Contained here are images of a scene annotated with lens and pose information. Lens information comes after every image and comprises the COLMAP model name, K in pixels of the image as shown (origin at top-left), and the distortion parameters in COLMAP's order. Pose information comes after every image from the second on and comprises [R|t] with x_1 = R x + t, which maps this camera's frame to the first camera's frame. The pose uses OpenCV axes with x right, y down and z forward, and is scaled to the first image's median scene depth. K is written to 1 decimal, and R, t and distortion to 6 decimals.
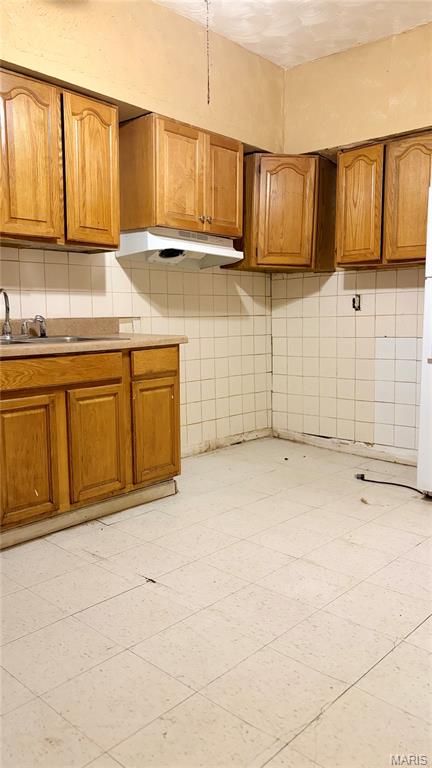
lens RADIAL K [[593.4, 0, 213.1], [0, 593.4, 383.5], [0, 0, 1]] dist [0.011297, 0.001753]
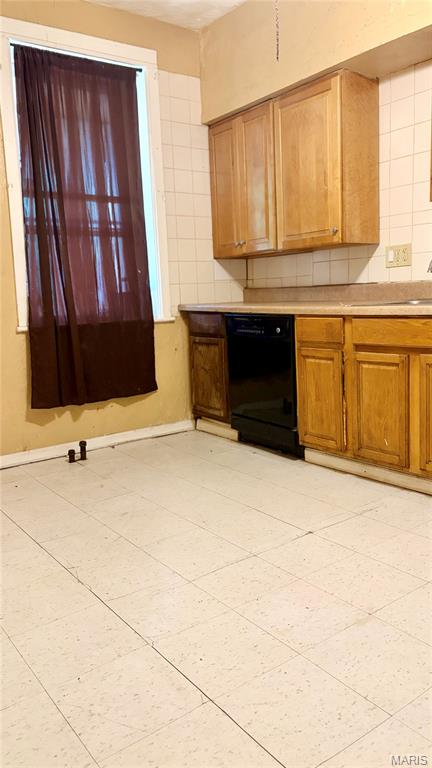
lens RADIAL K [[593.4, 0, 213.4], [0, 593.4, 386.5], [0, 0, 1]] dist [0.011297, 0.001753]
pose [[-0.188156, 0.172235, -0.966919, 0.806771], [-0.068585, 0.979795, 0.187875, -0.100158], [0.979741, 0.101666, -0.172542, 0.873780]]
